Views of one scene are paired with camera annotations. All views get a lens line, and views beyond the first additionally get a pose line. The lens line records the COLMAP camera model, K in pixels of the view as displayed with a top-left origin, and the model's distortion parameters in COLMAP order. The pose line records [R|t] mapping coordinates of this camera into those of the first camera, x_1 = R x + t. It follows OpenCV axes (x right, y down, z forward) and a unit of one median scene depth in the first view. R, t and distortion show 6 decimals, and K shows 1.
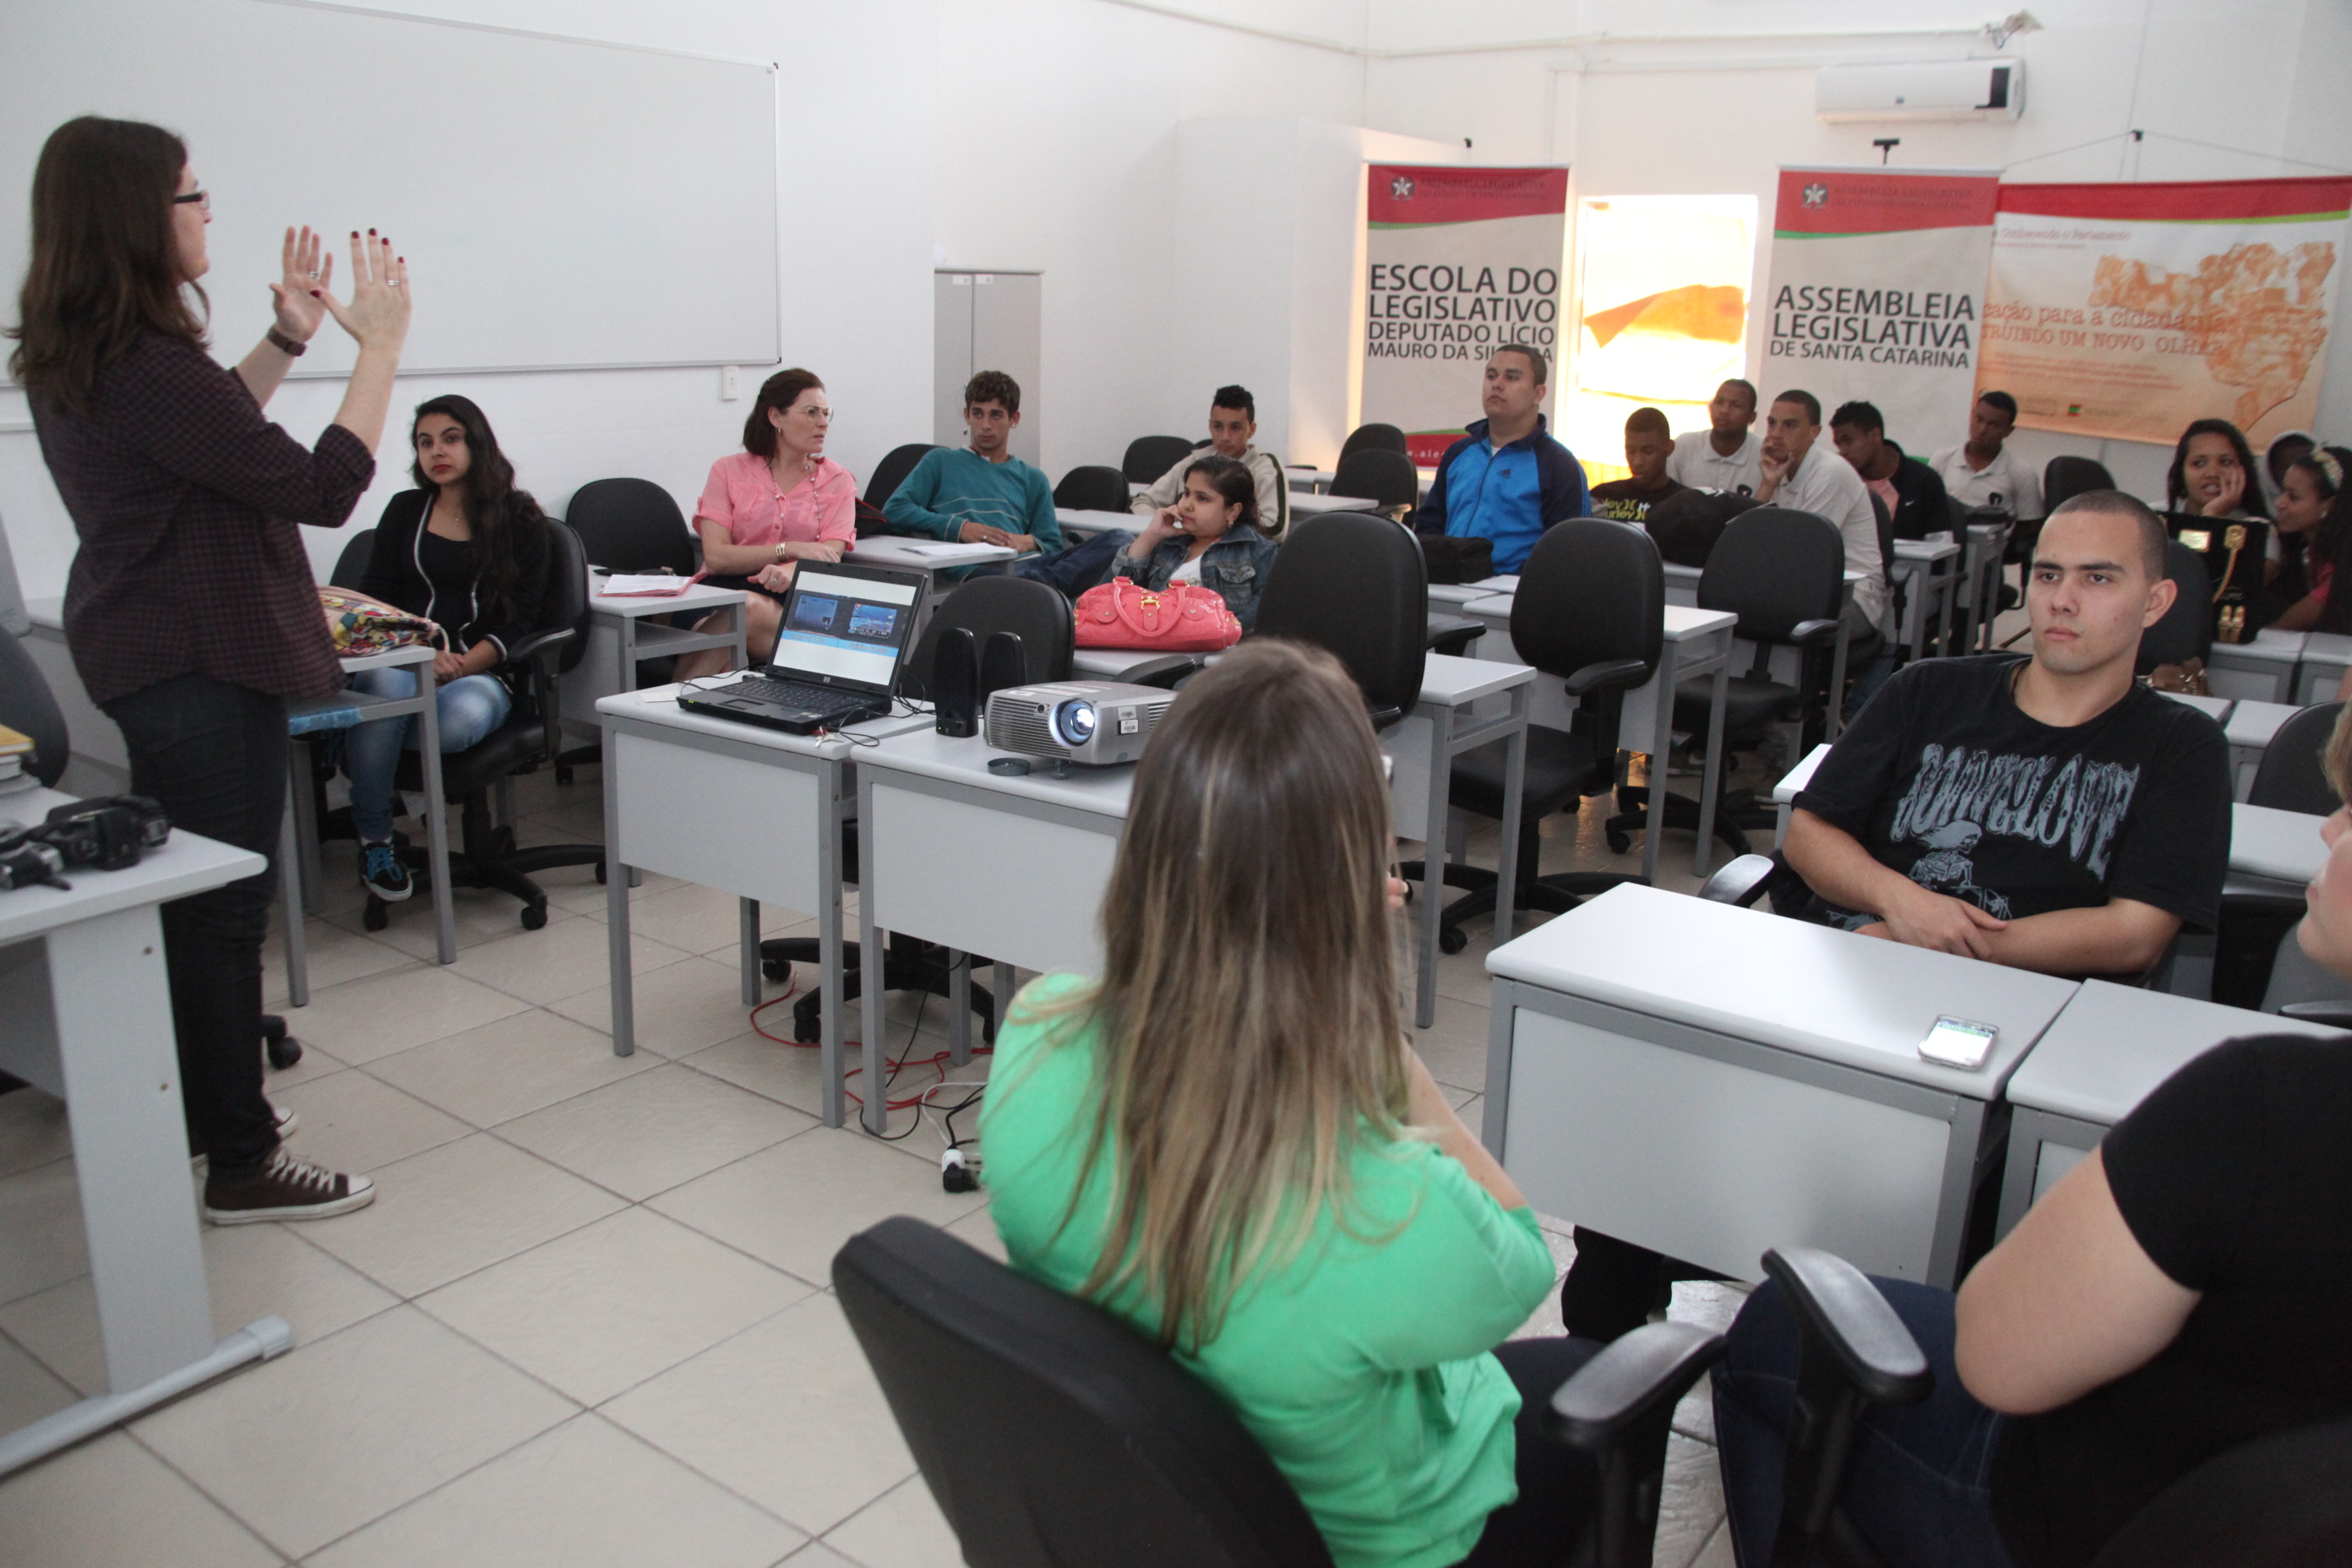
lens RADIAL K [[1905.2, 0, 1176.0], [0, 1905.2, 784.0], [0, 0, 1]] dist [-0.130189, 0.137407]
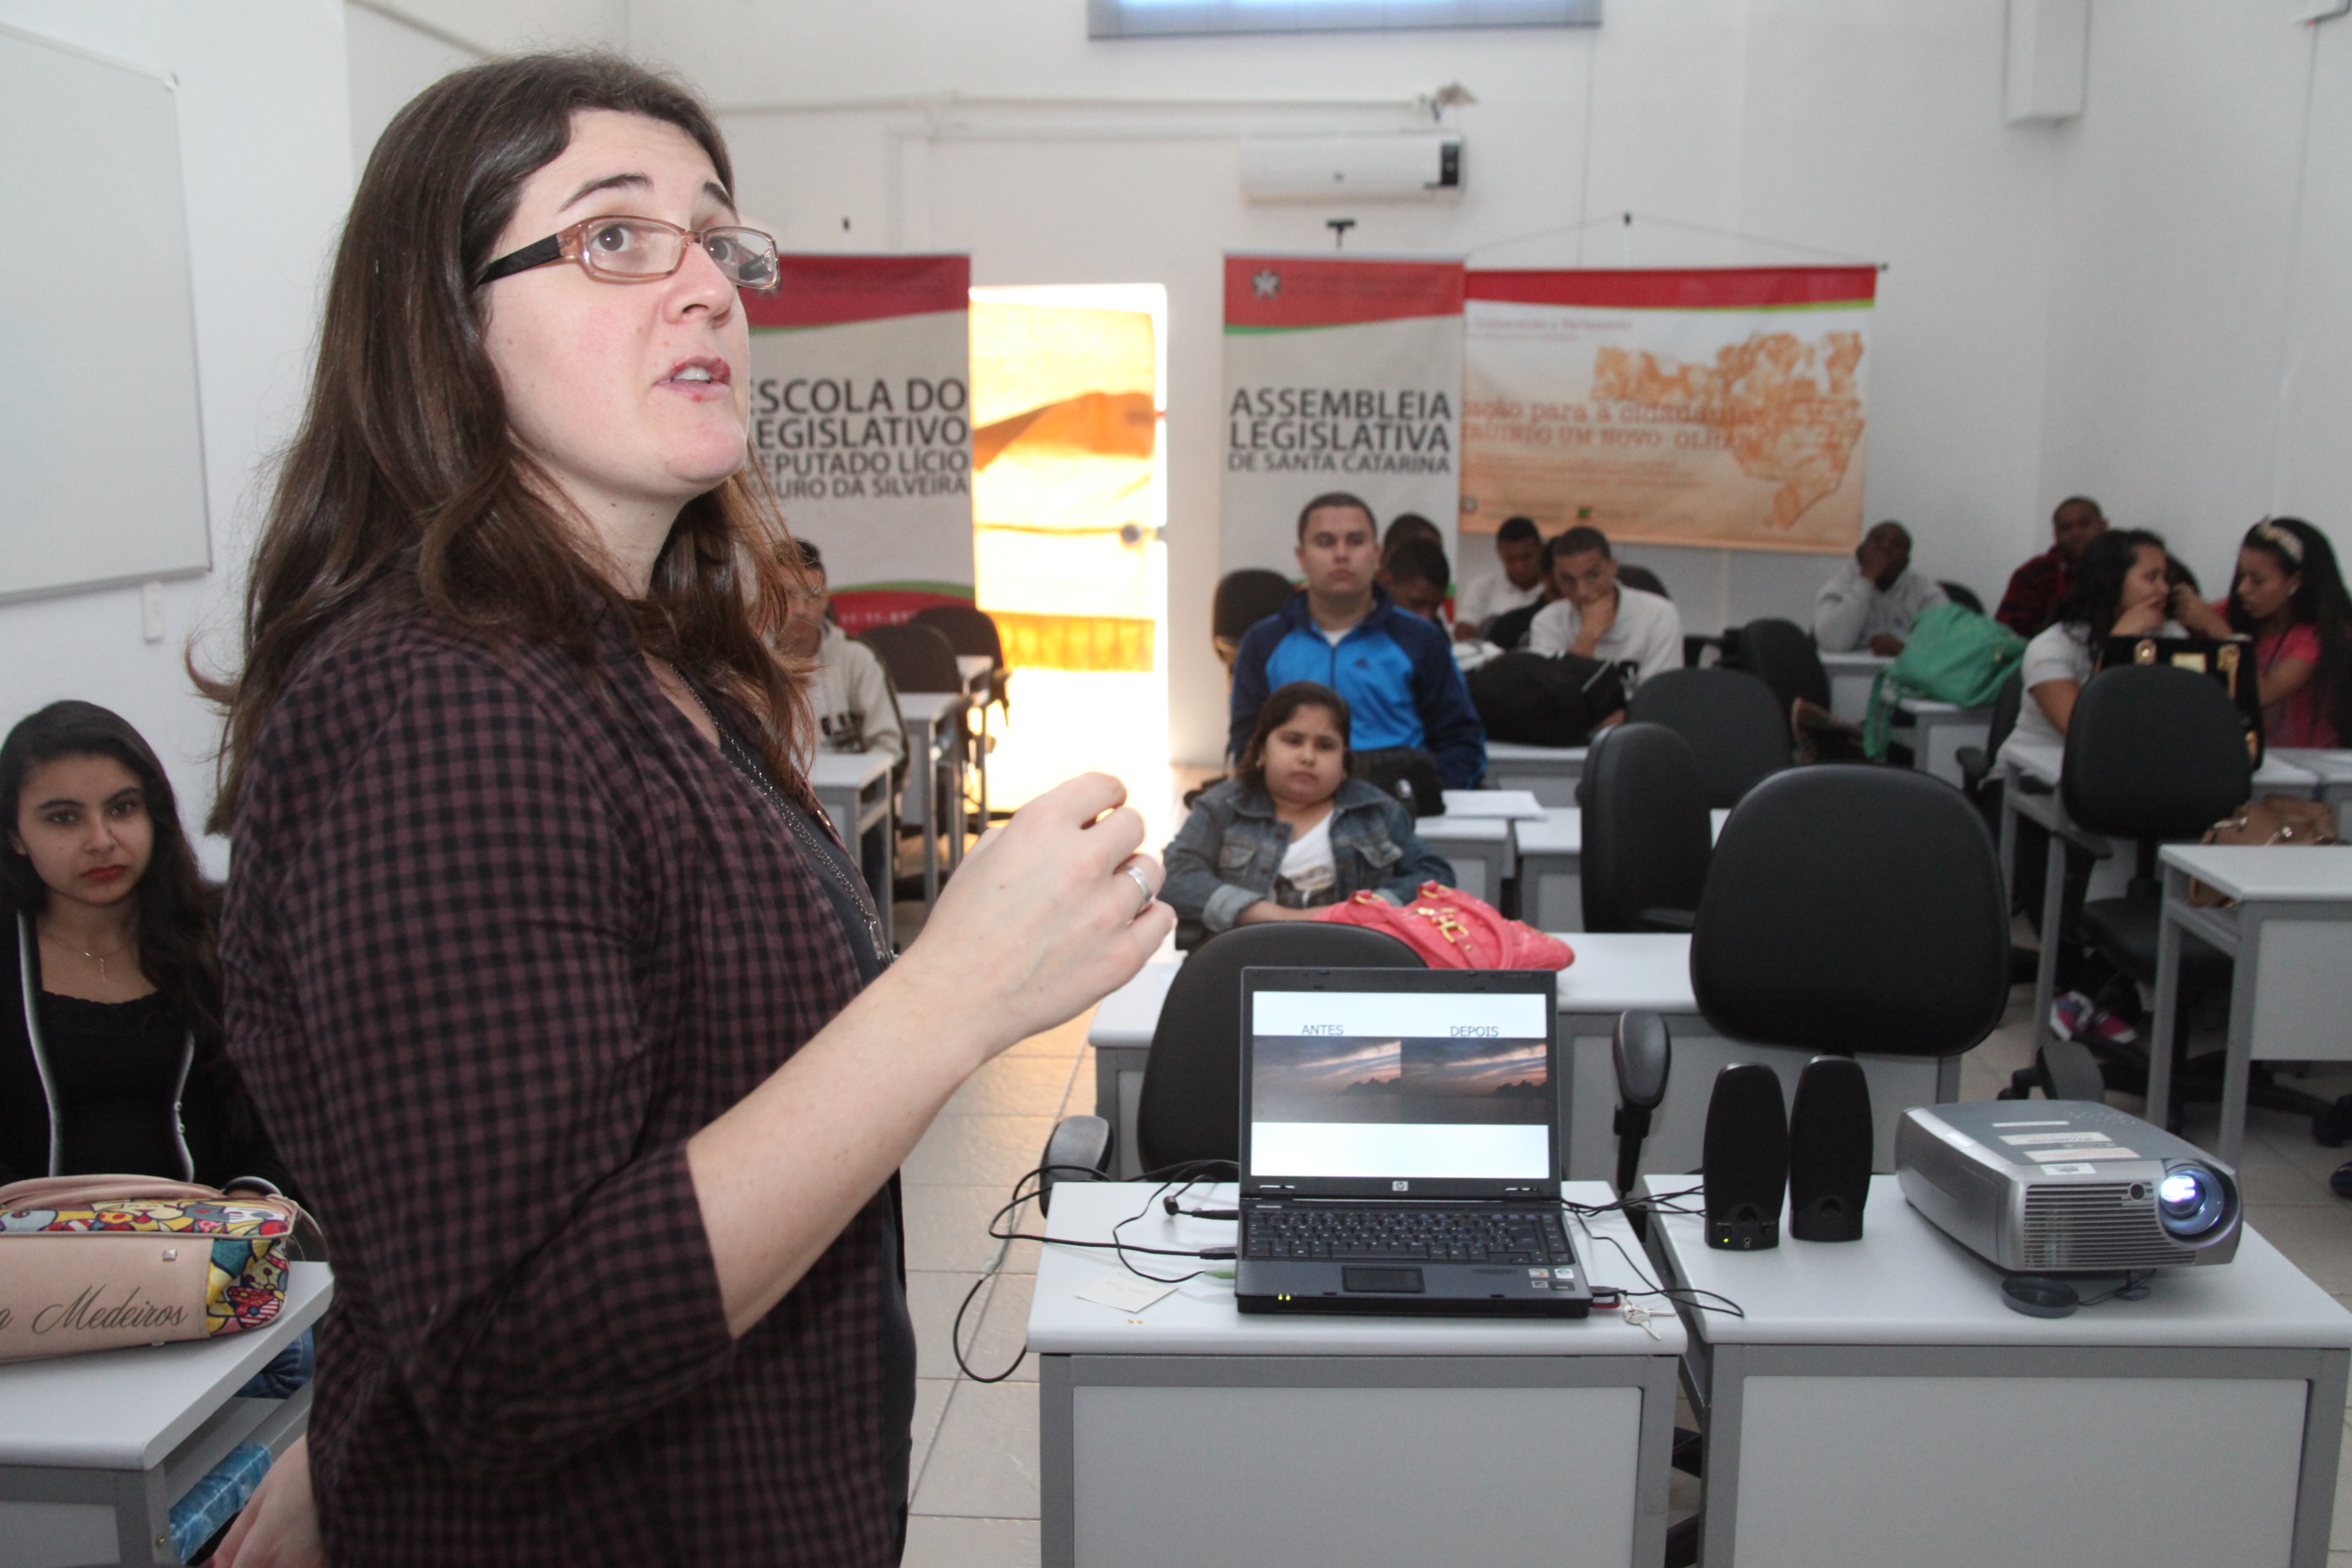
lens RADIAL K [[2175.7, 0, 1176.0], [0, 2175.7, 784.0], [0, 0, 1]] dist [-0.075448, 0.008009]
pose [[0.854381, -0.116997, 0.506305, -0.230977], [0.154192, 0.987523, -0.031999, -0.063894], [-0.496244, 0.105408, 0.861761, 0.187135]]
